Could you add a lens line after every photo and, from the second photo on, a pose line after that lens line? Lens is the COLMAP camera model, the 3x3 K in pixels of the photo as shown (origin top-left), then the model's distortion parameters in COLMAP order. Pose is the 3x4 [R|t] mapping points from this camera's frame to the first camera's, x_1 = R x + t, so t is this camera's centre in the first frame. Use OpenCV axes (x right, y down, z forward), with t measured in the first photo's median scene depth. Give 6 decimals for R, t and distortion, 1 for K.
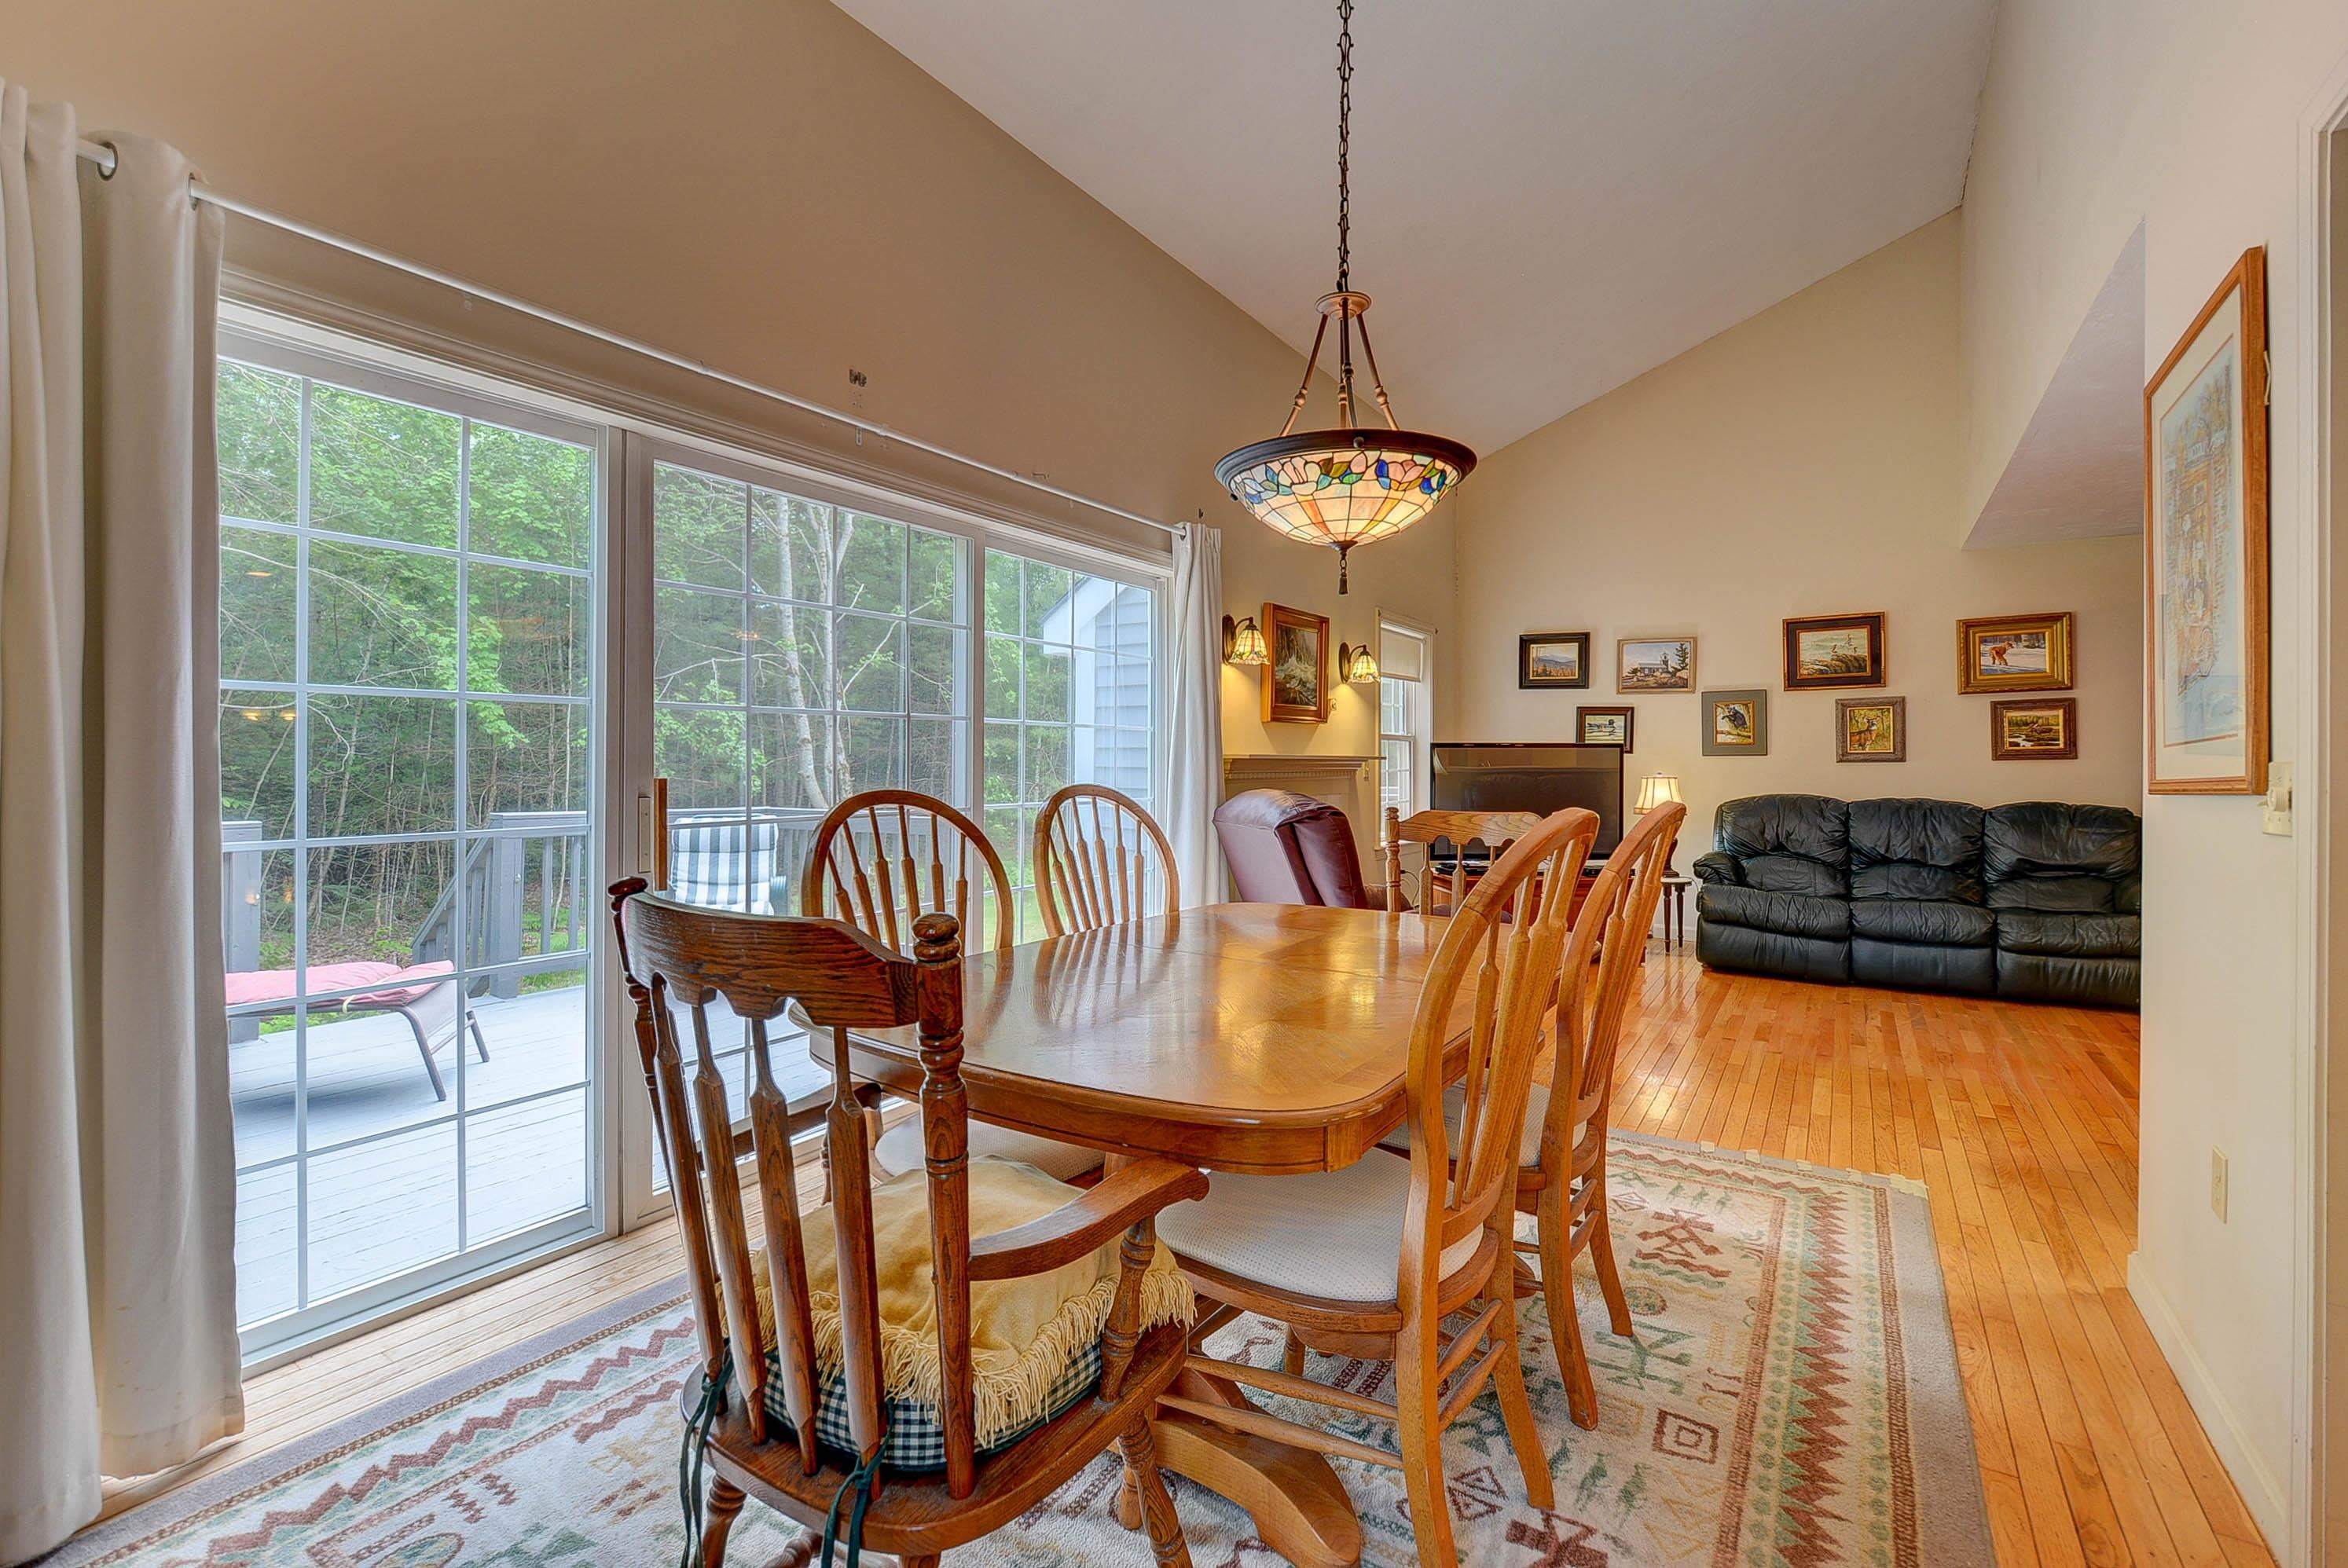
lens RADIAL K [[1049.1, 0, 1148.4], [0, 1049.1, 756.7], [0, 0, 1]] dist [0.000261, -0.000669]
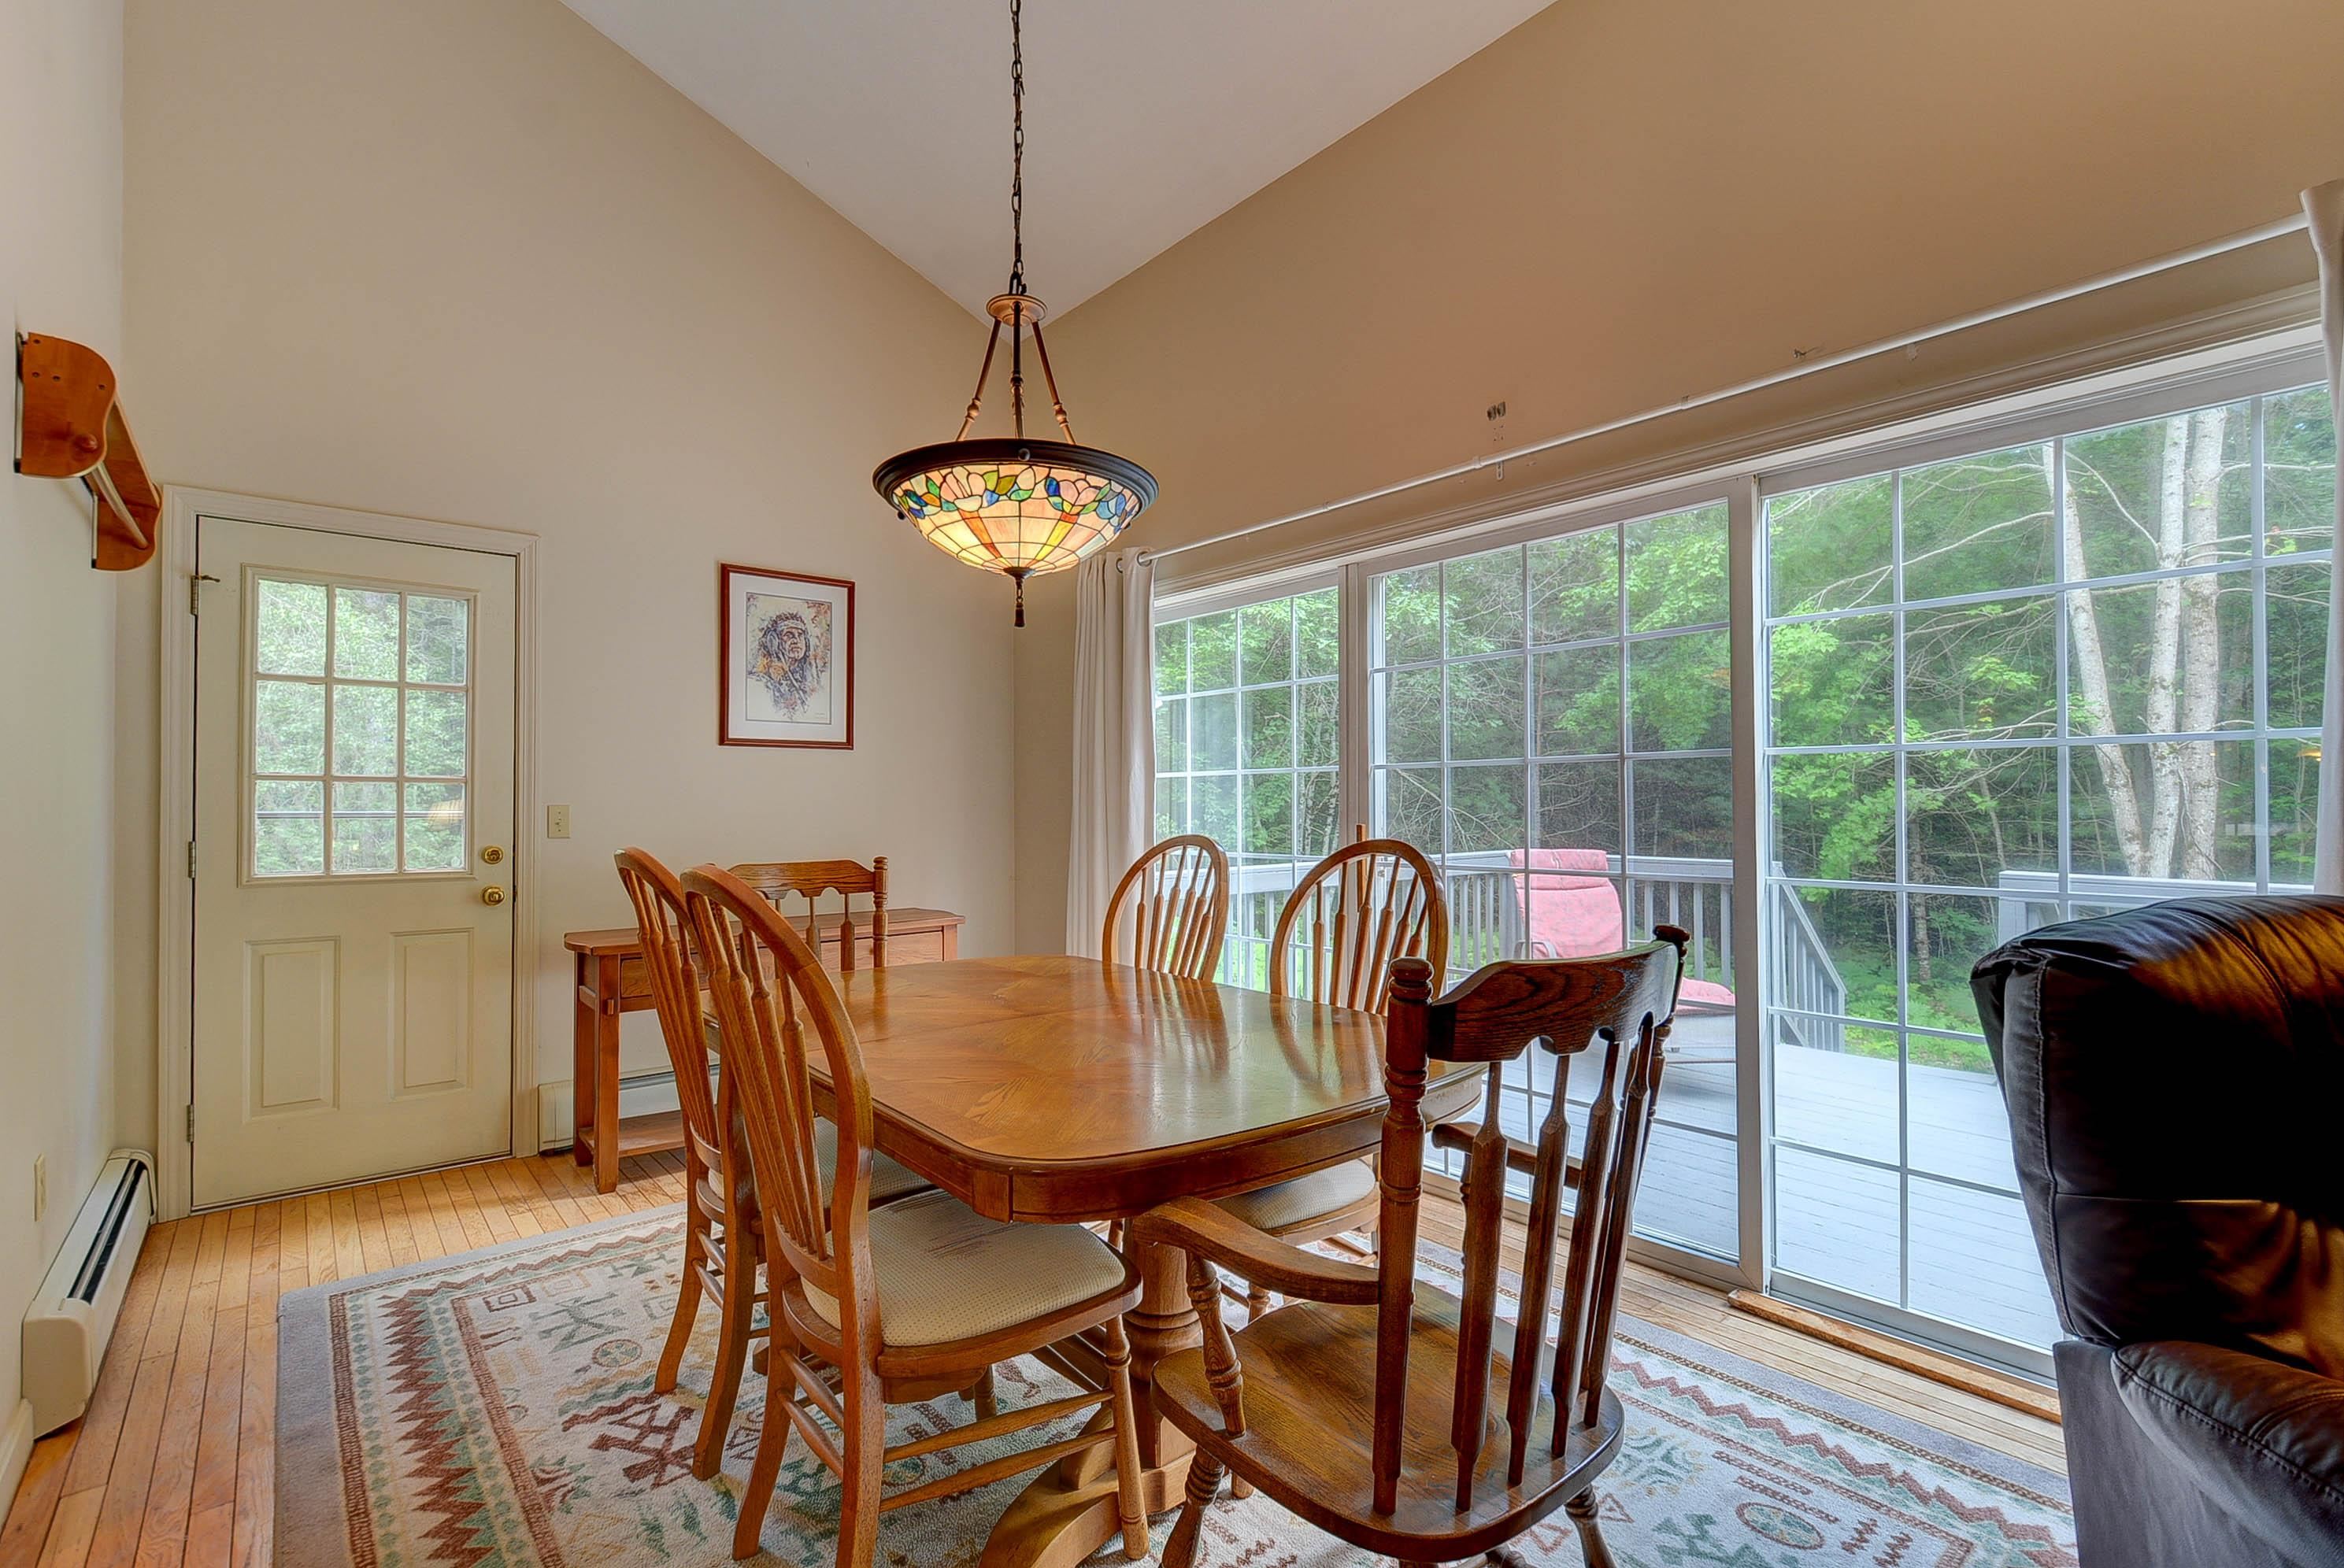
lens RADIAL K [[1039.4, 0, 1206.6], [0, 1039.4, 814.7], [0, 0, 1]] dist [0.003191, -0.008576]
pose [[-0.249887, 0.004929, -0.968262, 0.367110], [0.002636, 0.999987, 0.004411, 0.000550], [0.968271, -0.001450, -0.249897, 0.511876]]
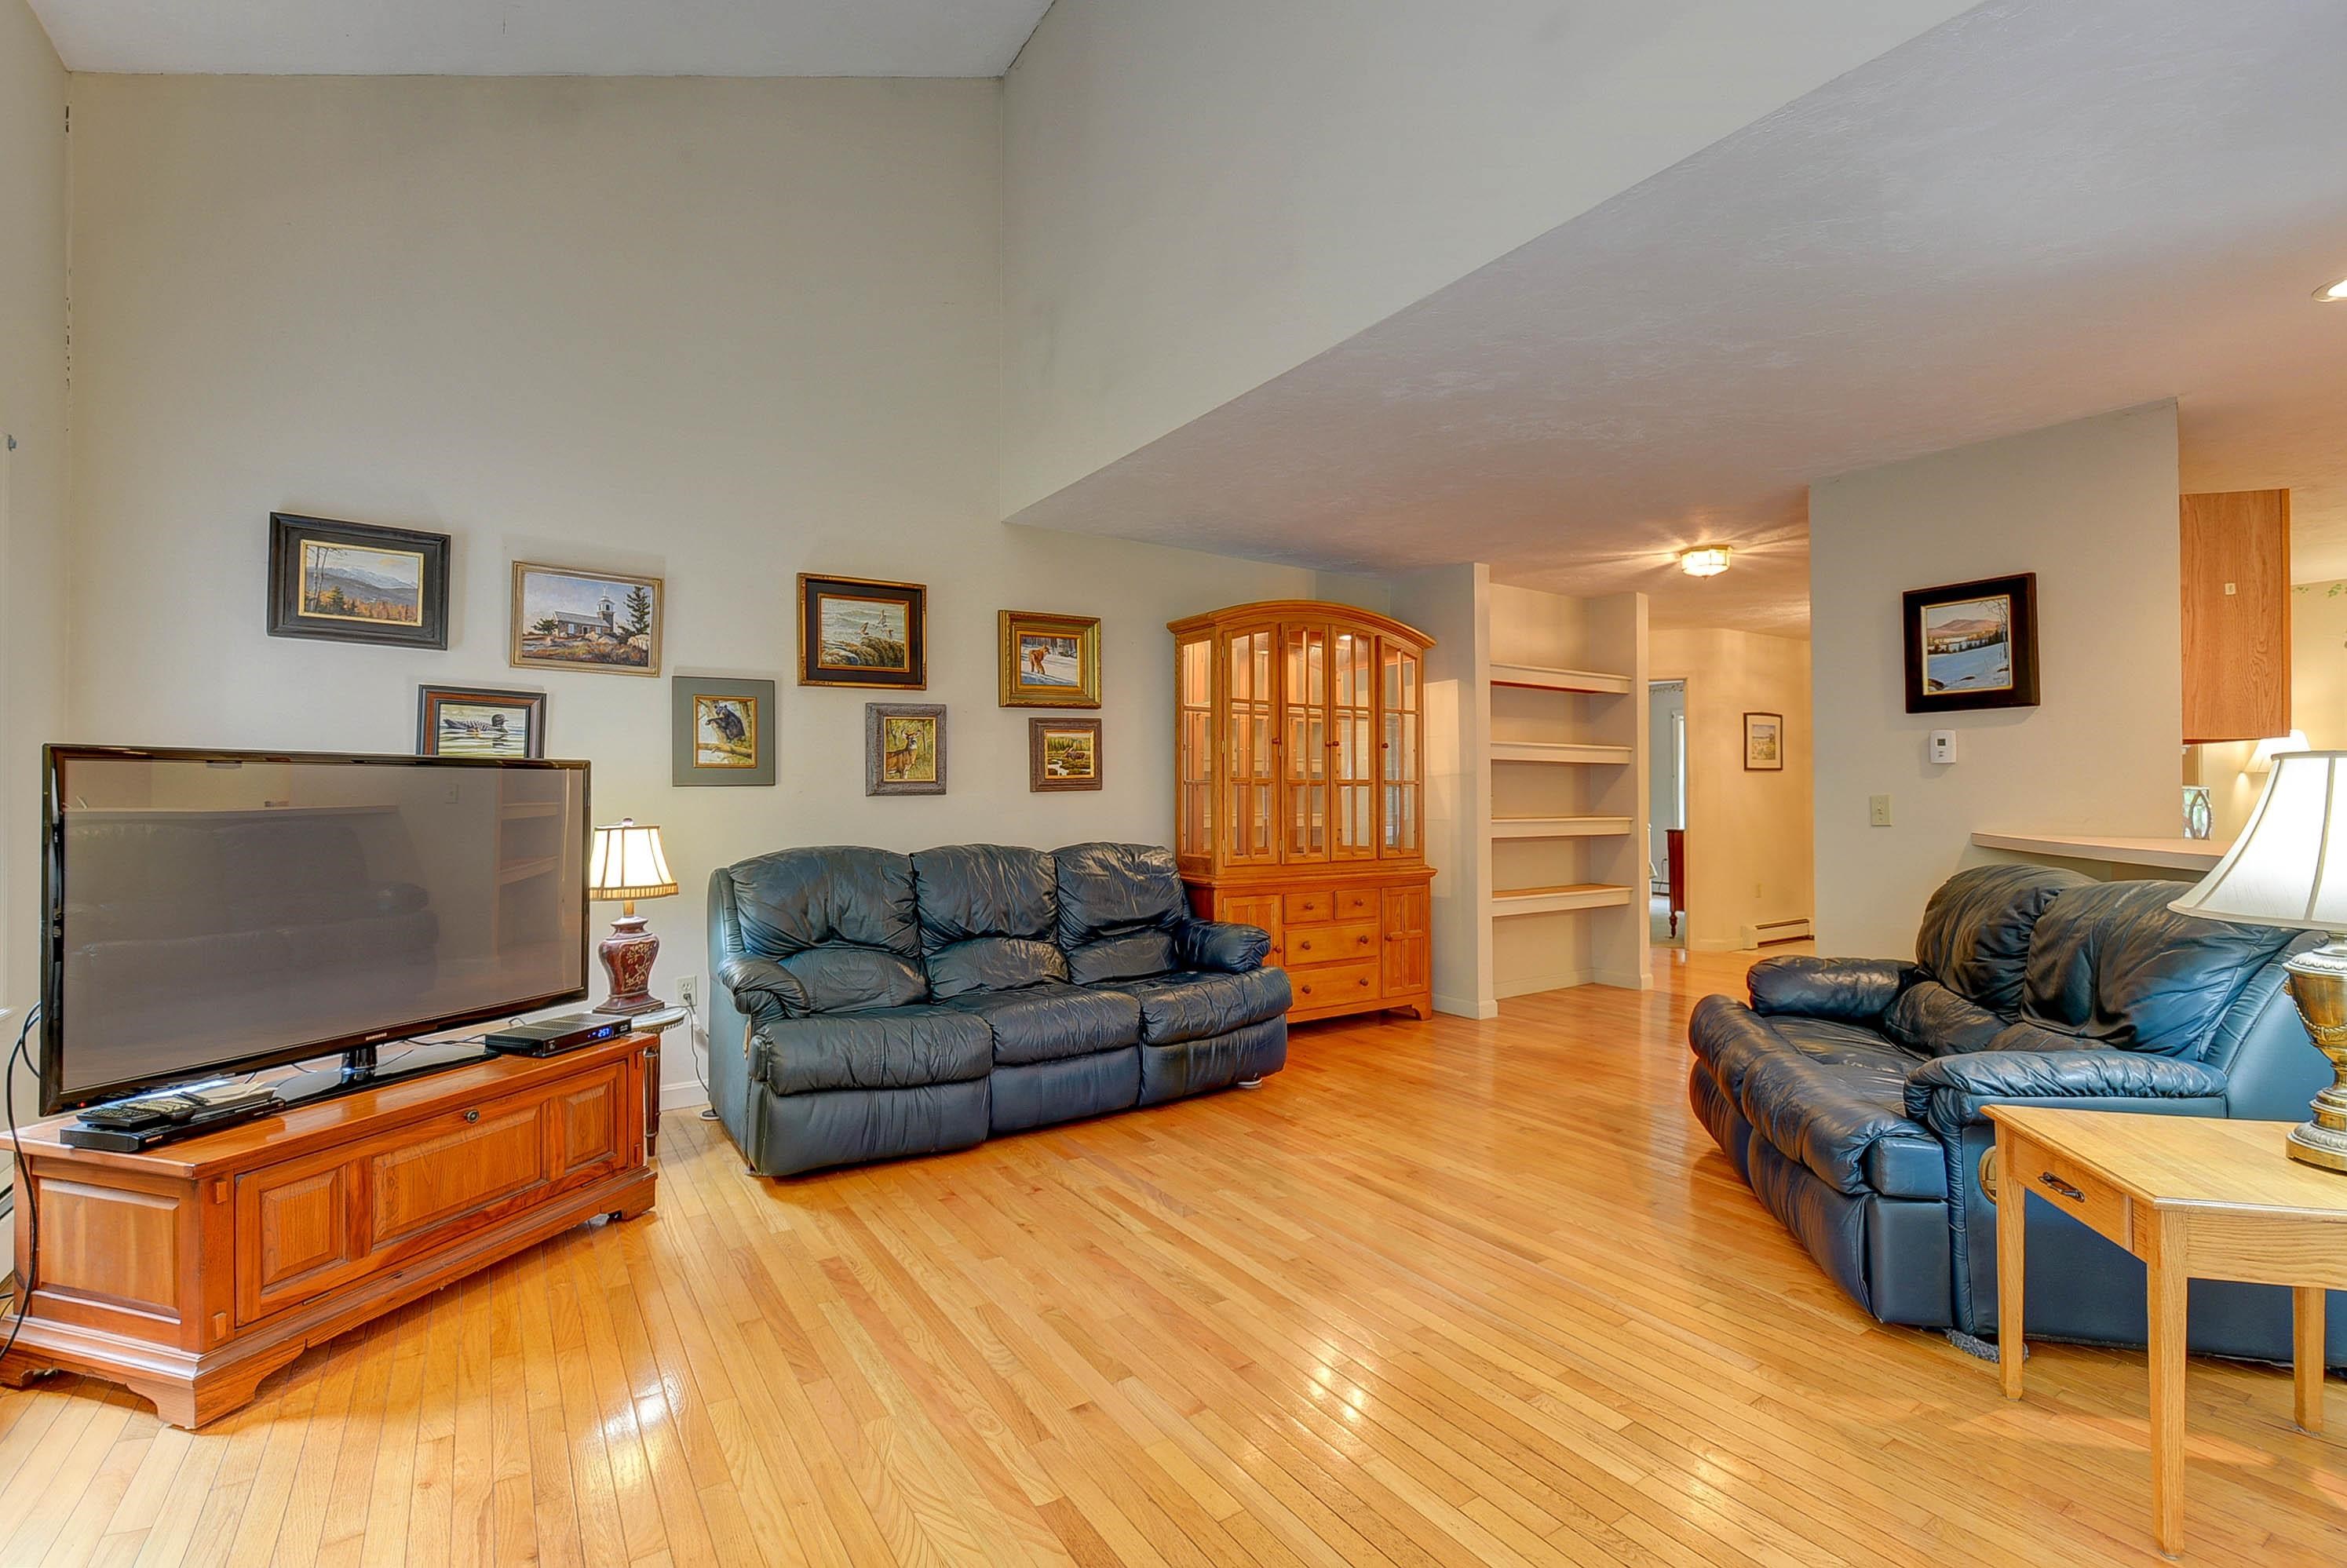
lens RADIAL K [[1051.5, 0, 1200.5], [0, 1051.5, 783.2], [0, 0, 1]] dist [-0.000464, -0.001096]
pose [[0.373488, 0.003692, 0.927628, 0.110016], [0.000856, 0.999990, -0.004324, 0.000390], [-0.927635, 0.002409, 0.373481, 0.576101]]
